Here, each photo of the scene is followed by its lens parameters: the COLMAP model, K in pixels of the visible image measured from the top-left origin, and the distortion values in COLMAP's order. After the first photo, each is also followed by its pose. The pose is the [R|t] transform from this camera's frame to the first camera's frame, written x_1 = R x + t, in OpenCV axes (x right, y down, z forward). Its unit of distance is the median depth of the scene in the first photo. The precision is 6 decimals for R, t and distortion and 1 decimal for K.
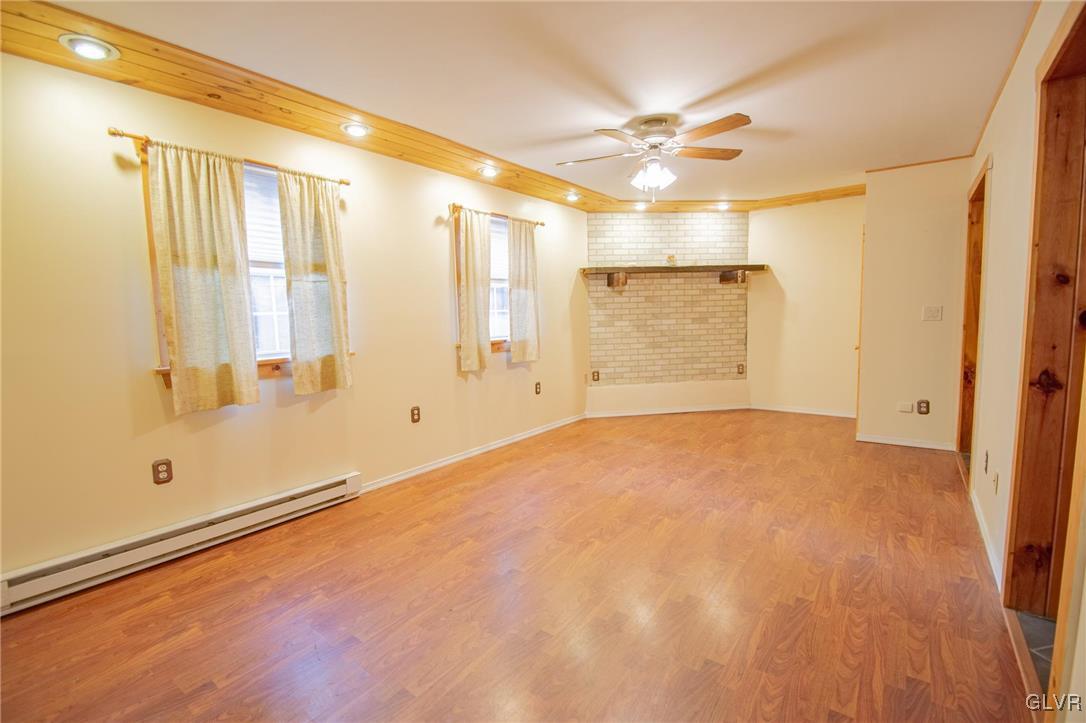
lens RADIAL K [[474.0, 0, 537.1], [0, 474.0, 358.5], [0, 0, 1]] dist [-0.012078, -0.001512]
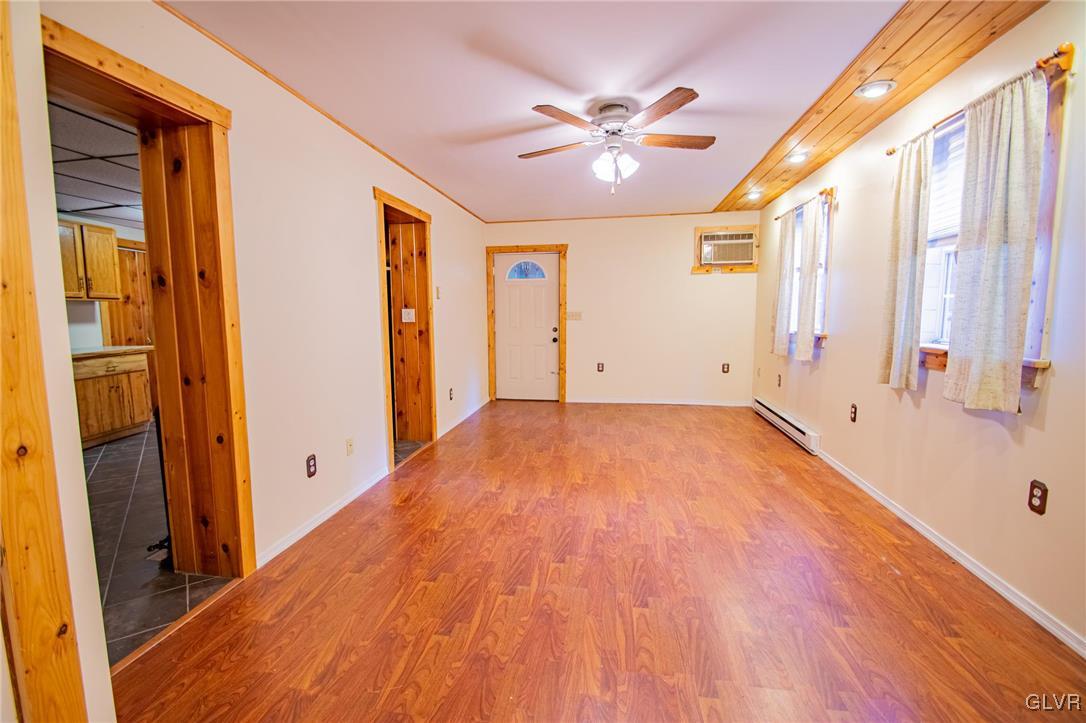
lens RADIAL K [[474.0, 0, 540.8], [0, 474.0, 360.9], [0, 0, 1]] dist [-0.012078, -0.001512]
pose [[-0.875296, 0.090487, -0.475046, 0.769846], [-0.005760, 0.980318, 0.197343, -0.173748], [0.483552, 0.175470, -0.857547, 1.639330]]
